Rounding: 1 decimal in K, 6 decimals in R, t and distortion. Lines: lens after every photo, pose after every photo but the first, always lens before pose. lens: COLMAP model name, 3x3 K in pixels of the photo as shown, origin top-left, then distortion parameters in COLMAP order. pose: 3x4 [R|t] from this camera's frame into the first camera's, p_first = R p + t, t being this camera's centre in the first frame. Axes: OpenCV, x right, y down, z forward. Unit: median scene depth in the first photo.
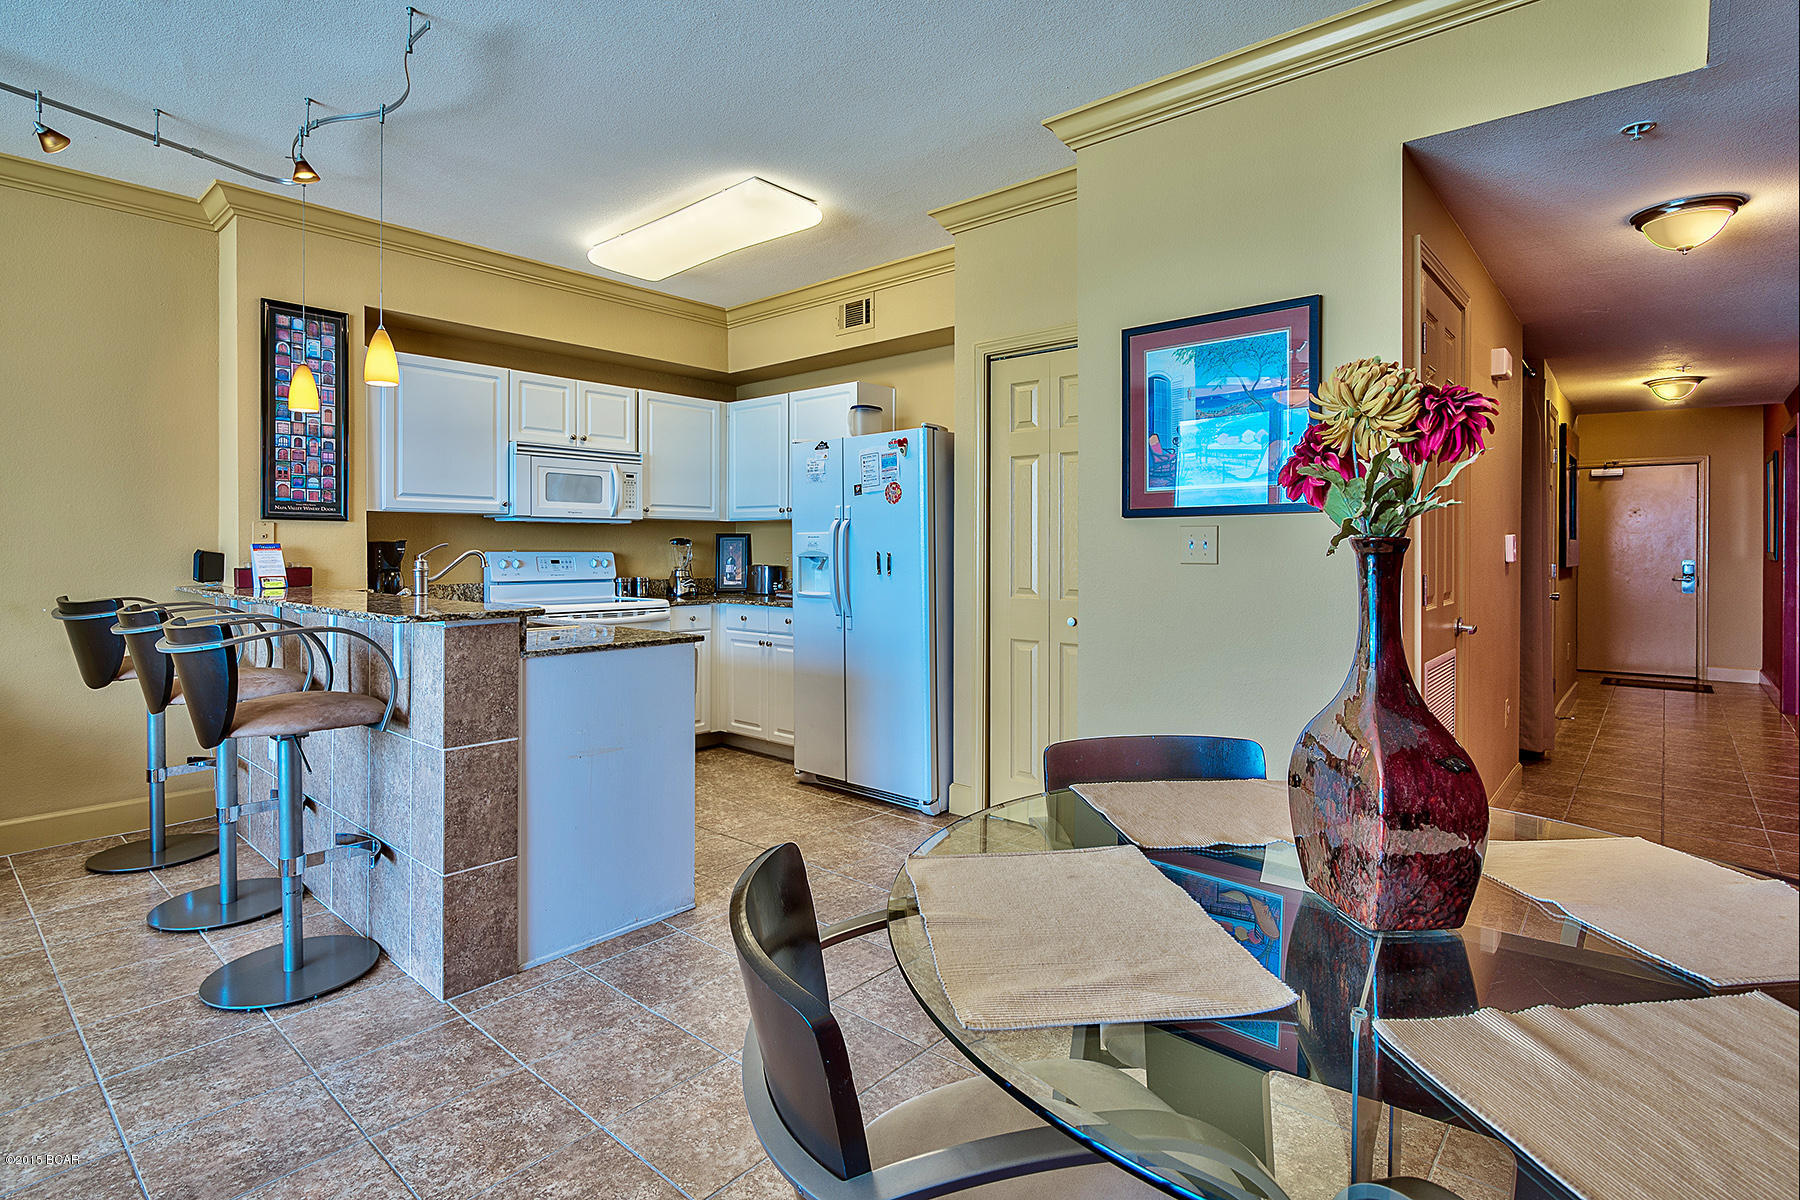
lens RADIAL K [[899.8, 0, 895.5], [0, 899.8, 547.4], [0, 0, 1]] dist [-0.001916, -0.000192]
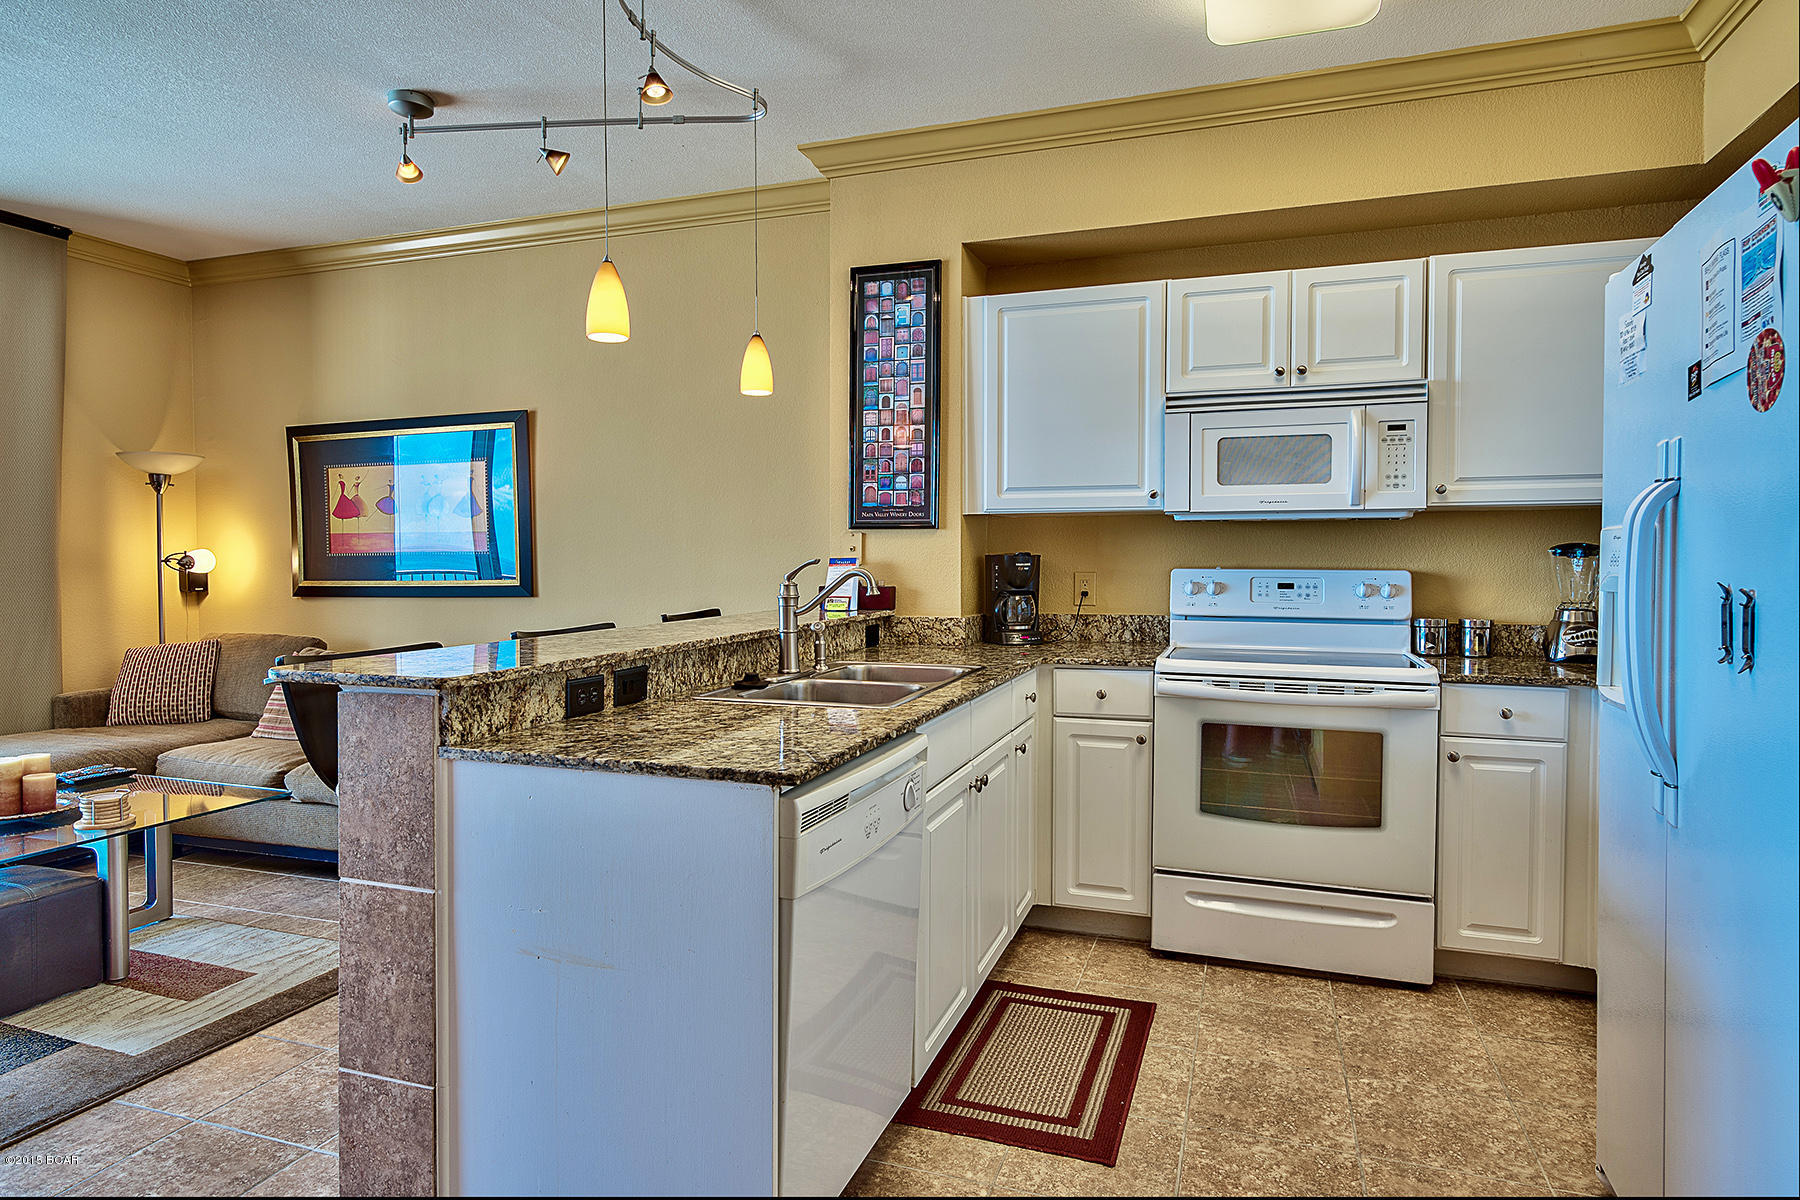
lens RADIAL K [[1006.7, 0, 875.4], [0, 1006.7, 584.6], [0, 0, 1]] dist [0.004052, 0.002764]
pose [[0.367535, 0.024725, -0.929681, 0.182399], [0.001232, 0.999633, 0.027072, -0.004365], [0.930009, -0.011095, 0.367370, 0.628467]]
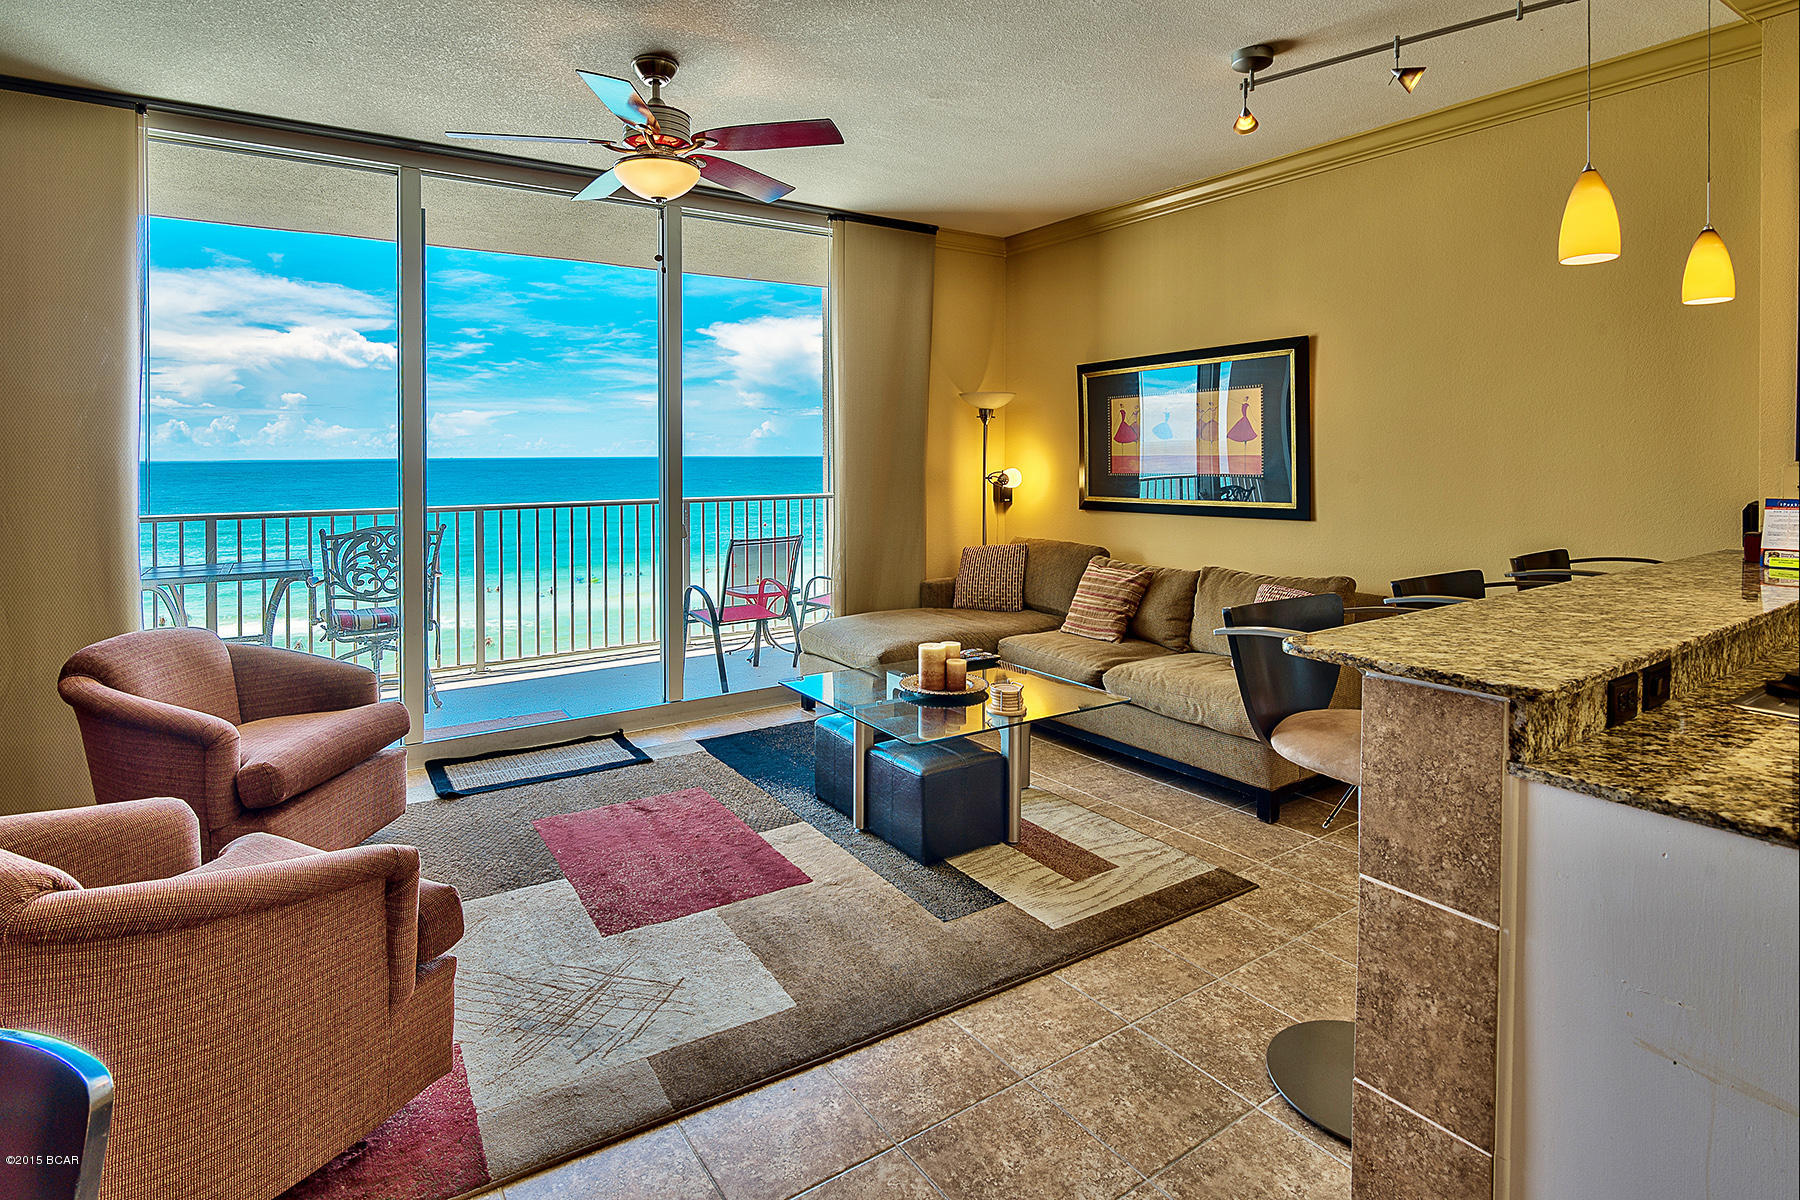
lens RADIAL K [[899.8, 0, 878.3], [0, 899.8, 454.1], [0, 0, 1]] dist [-0.001916, -0.000192]
pose [[-0.257396, 0.000215, -0.966306, 0.099329], [-0.000574, 1.000000, 0.000376, -0.034517], [0.966306, 0.000652, -0.257396, 0.483472]]
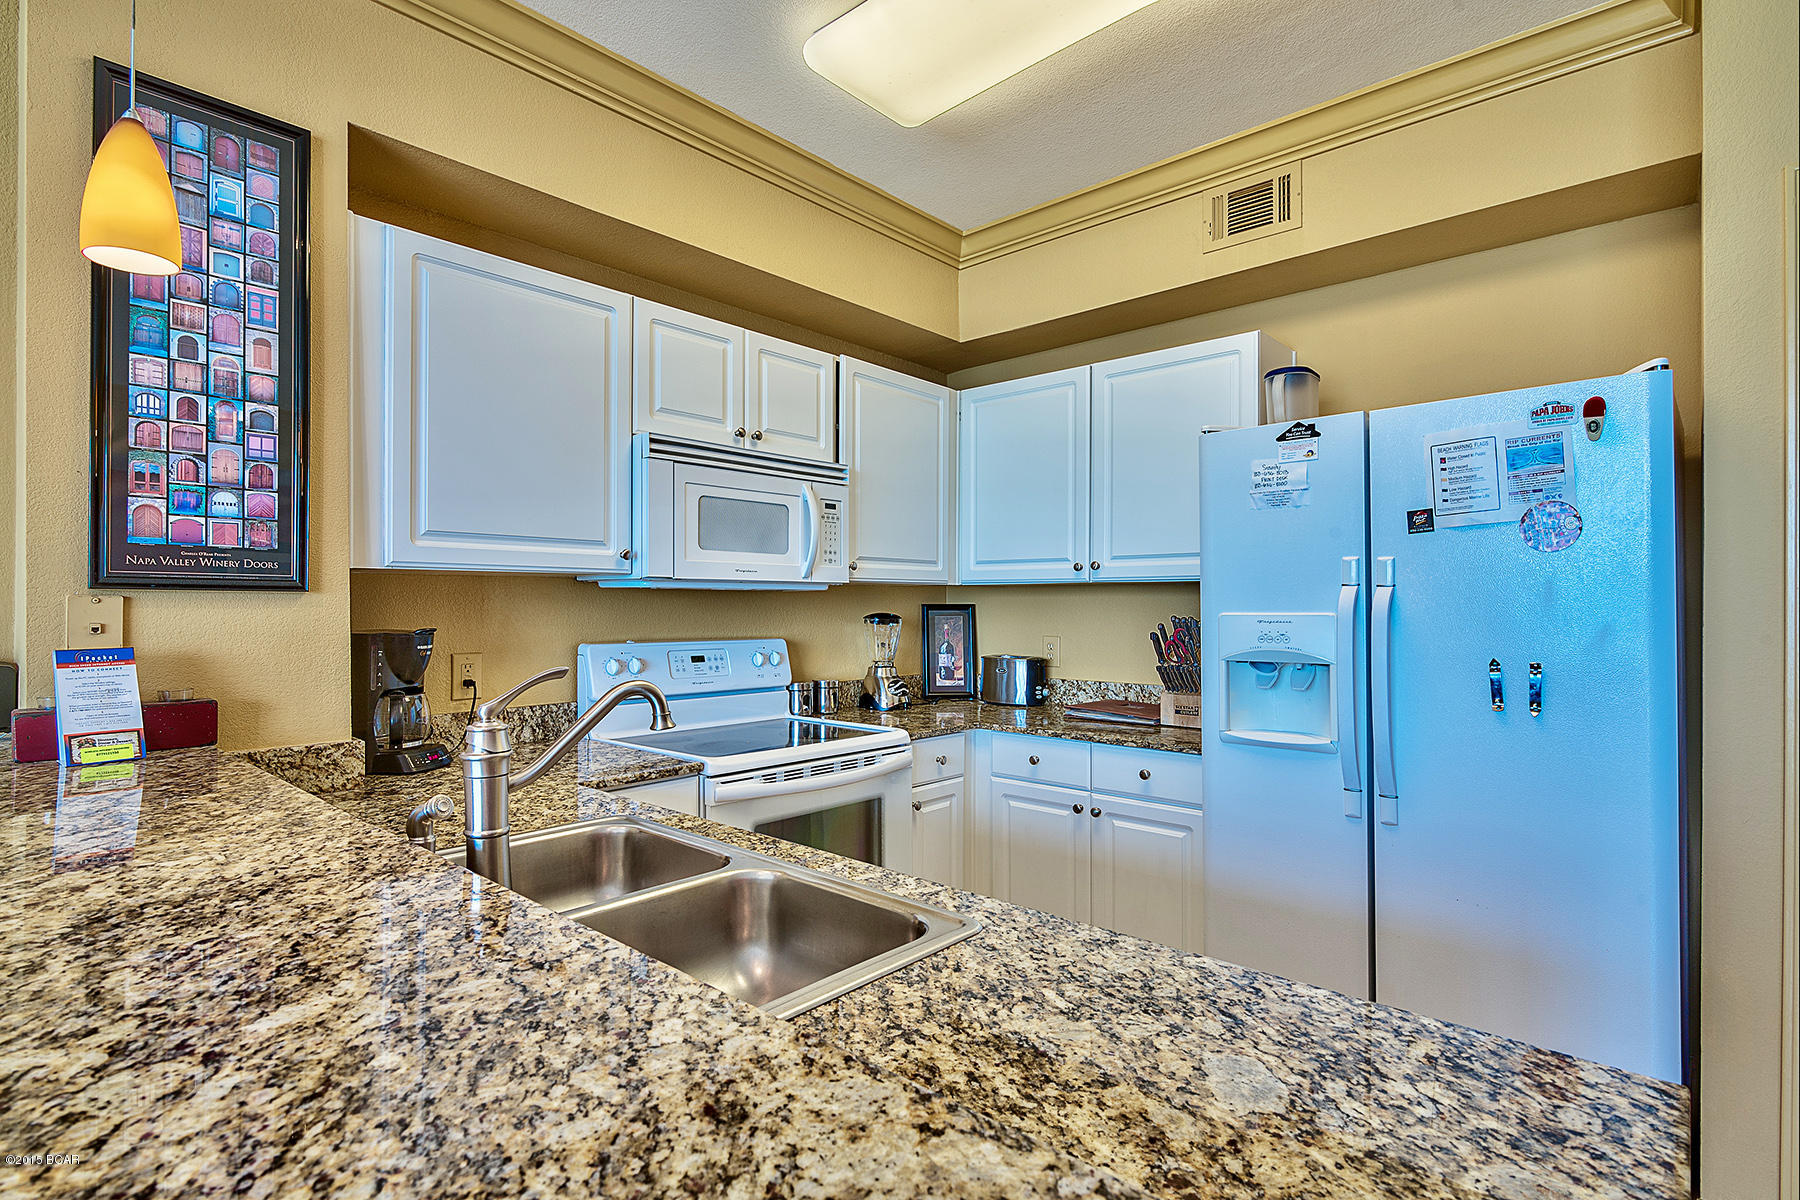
lens RADIAL K [[899.8, 0, 904.0], [0, 899.8, 598.0], [0, 0, 1]] dist [-0.001916, -0.000192]
pose [[0.999921, -0.000081, -0.012582, -0.305769], [-0.000010, 0.999974, -0.007272, -0.022641], [0.012583, 0.007272, 0.999894, 0.555613]]
